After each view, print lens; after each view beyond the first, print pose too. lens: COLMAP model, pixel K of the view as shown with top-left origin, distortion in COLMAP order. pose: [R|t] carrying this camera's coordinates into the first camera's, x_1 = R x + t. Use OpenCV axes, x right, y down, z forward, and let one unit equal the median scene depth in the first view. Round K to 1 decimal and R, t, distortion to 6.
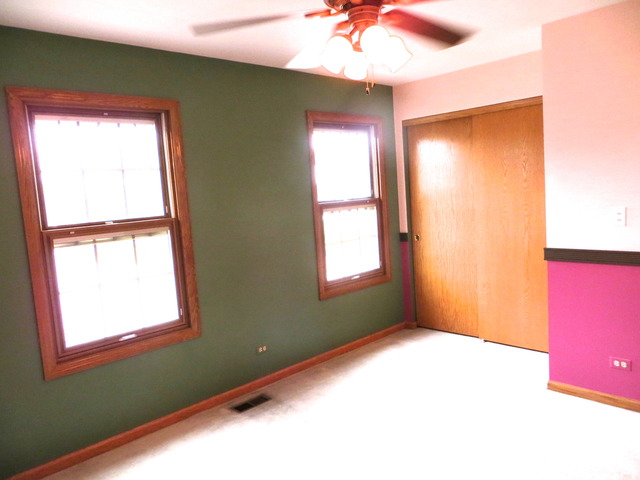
lens RADIAL K [[486.1, 0, 320.0], [0, 486.1, 240.0], [0, 0, 1]] dist [-0.002962, -0.002193]
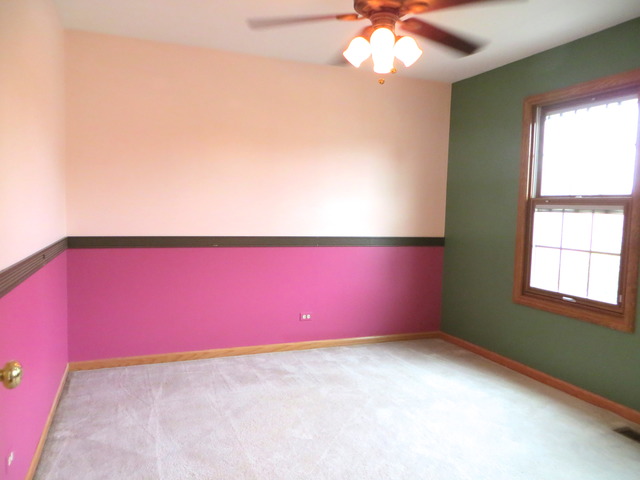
lens RADIAL K [[486.1, 0, 320.0], [0, 486.1, 240.0], [0, 0, 1]] dist [-0.002962, -0.002193]
pose [[-0.374043, 0.125842, -0.918834, 0.809401], [-0.102384, 0.979092, 0.175774, -0.070046], [0.921742, 0.159821, -0.353339, 0.822783]]
